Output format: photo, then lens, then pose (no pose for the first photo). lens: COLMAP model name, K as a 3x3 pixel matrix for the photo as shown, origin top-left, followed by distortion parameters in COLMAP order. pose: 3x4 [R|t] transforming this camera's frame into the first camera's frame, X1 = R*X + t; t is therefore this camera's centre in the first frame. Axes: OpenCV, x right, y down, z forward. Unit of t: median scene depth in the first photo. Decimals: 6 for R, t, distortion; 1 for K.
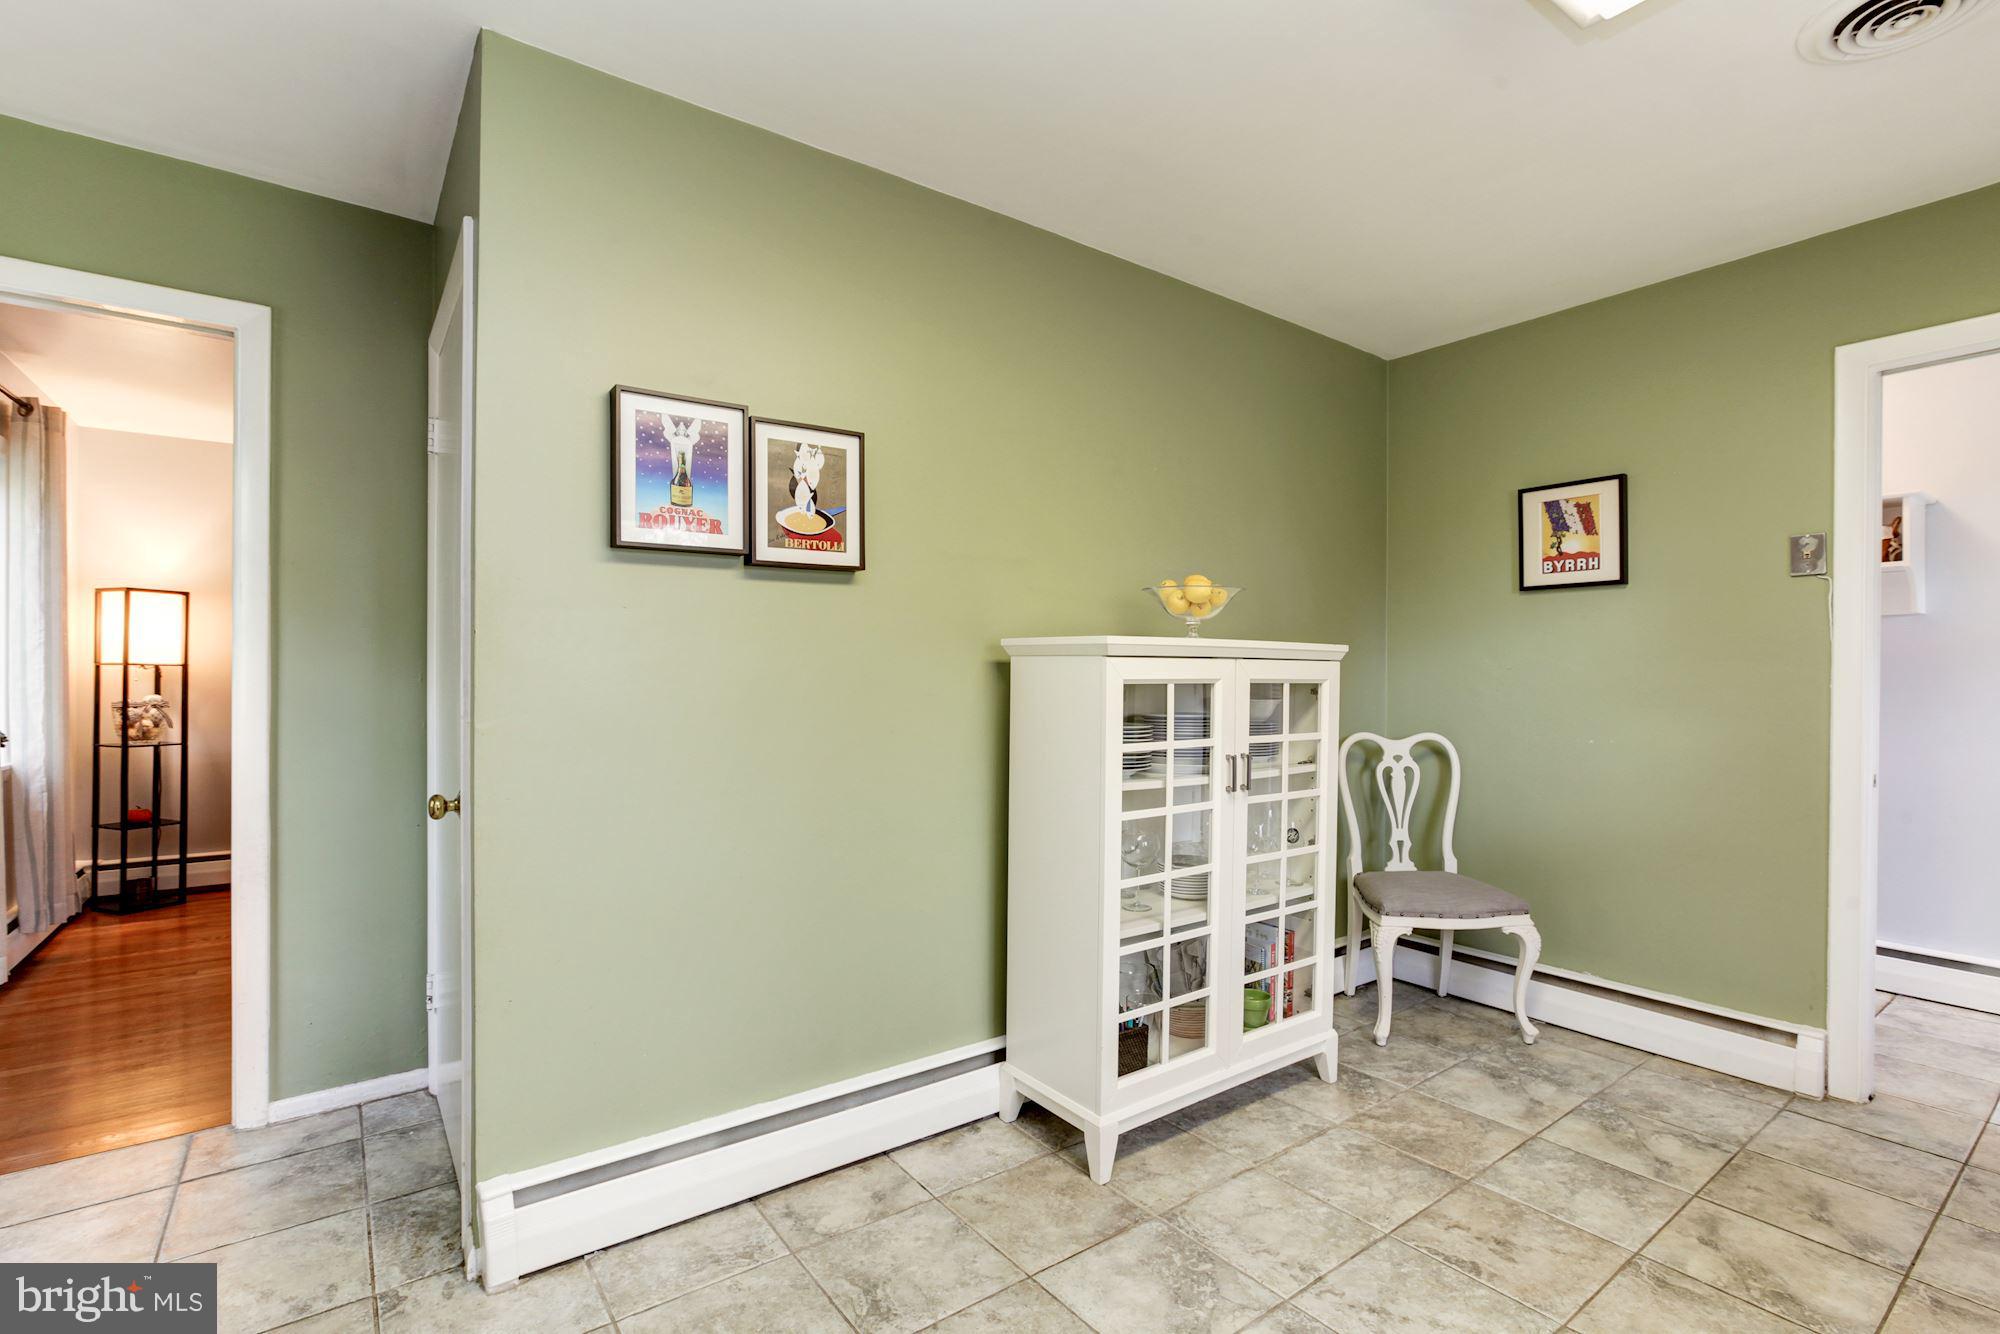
lens RADIAL K [[910.3, 0, 987.7], [0, 910.3, 674.0], [0, 0, 1]] dist [-0.040327, 0.018079]
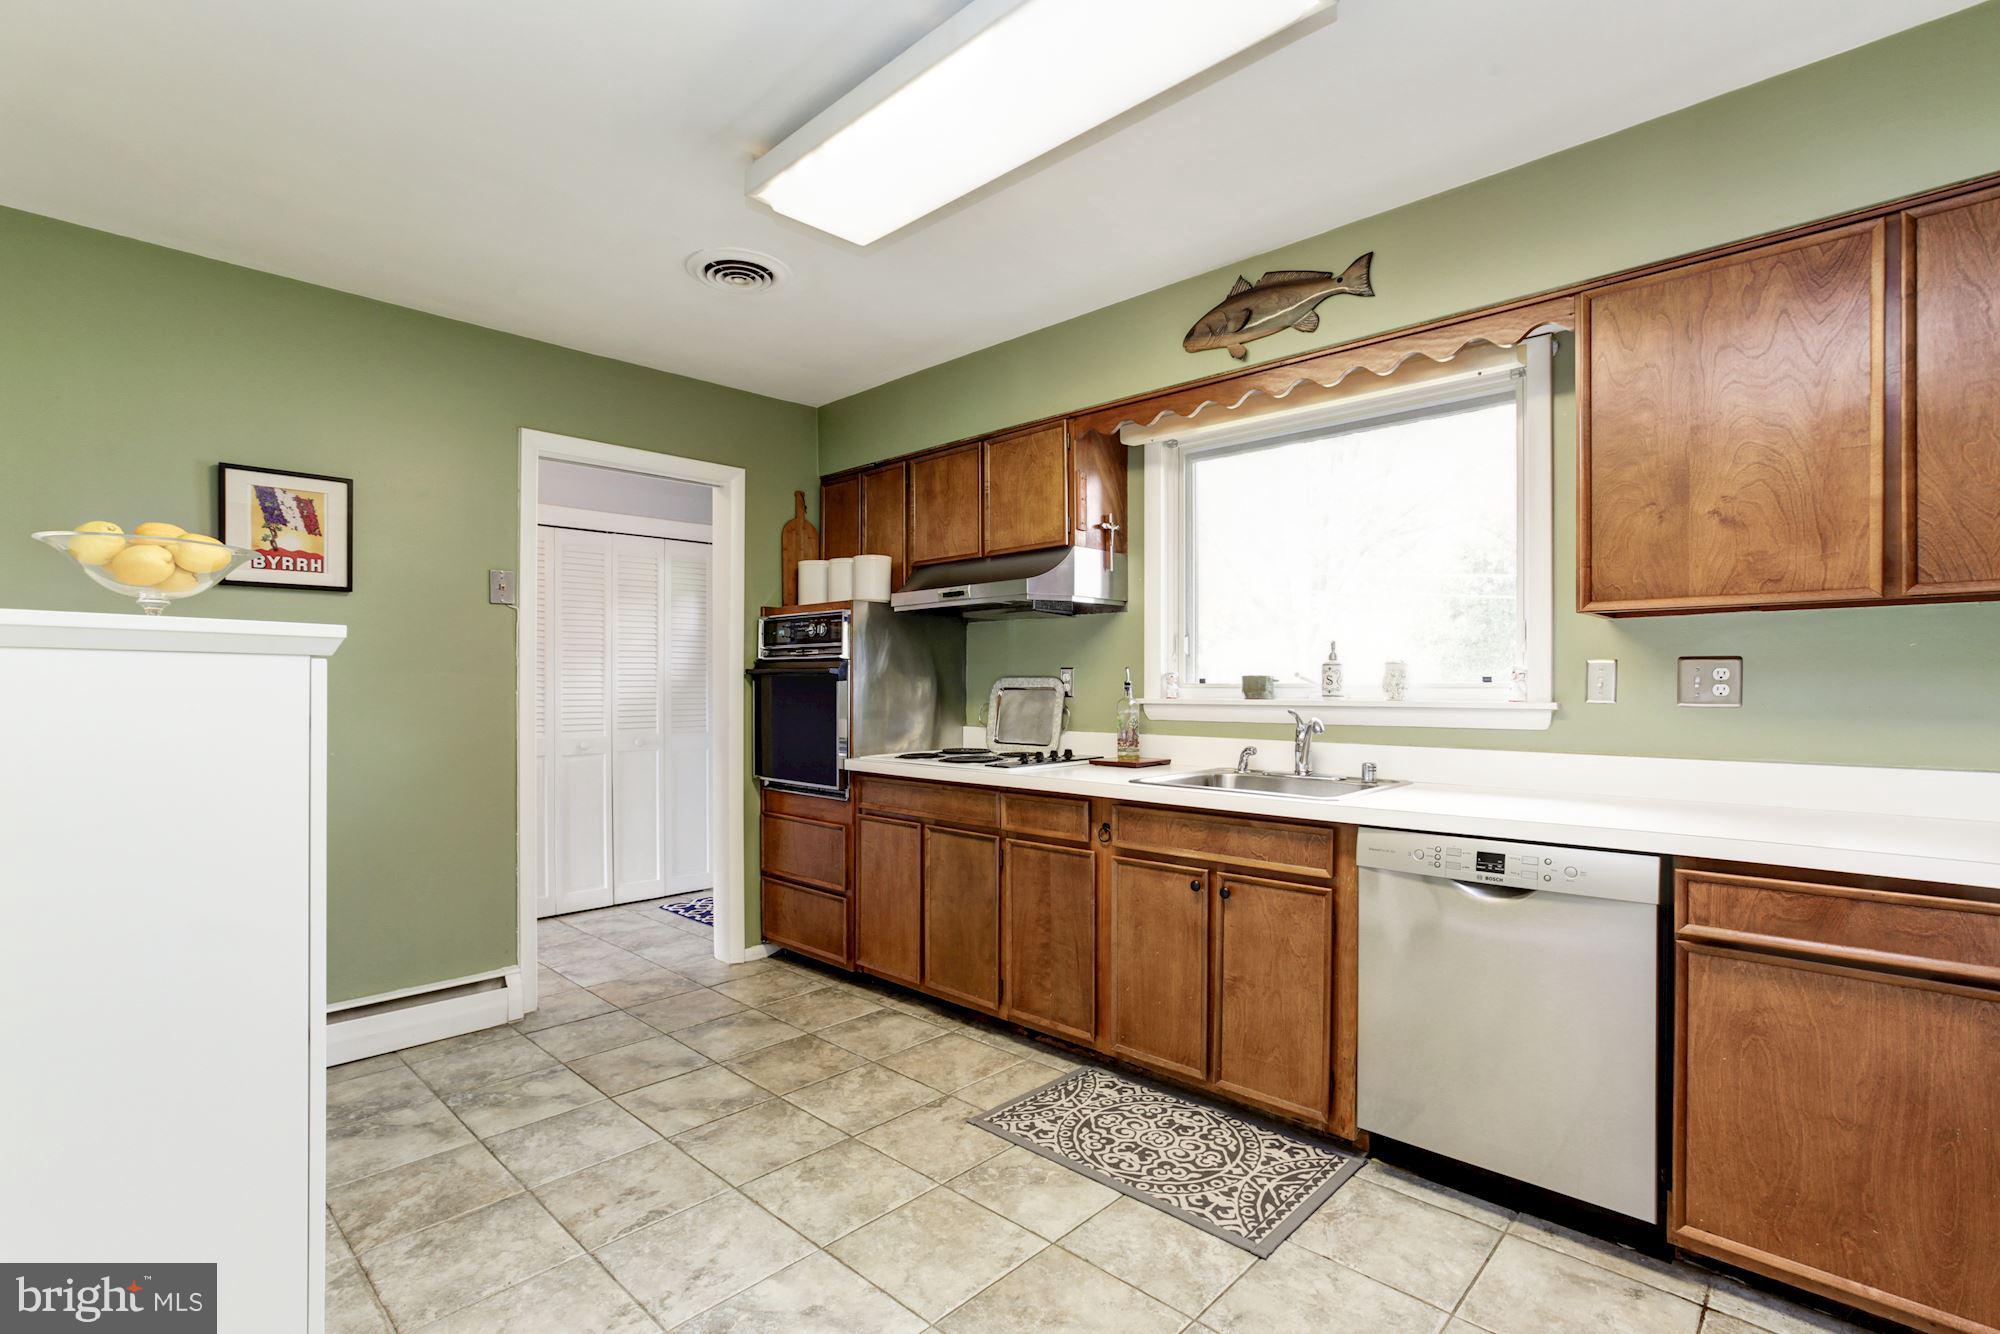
lens RADIAL K [[953.0, 0, 991.3], [0, 953.0, 686.3], [0, 0, 1]] dist [-0.001292, 0.000506]
pose [[-0.171480, -0.006088, 0.985169, -0.552585], [-0.001955, 0.999981, 0.005839, -0.006225], [-0.985186, -0.000924, -0.171489, 0.616555]]
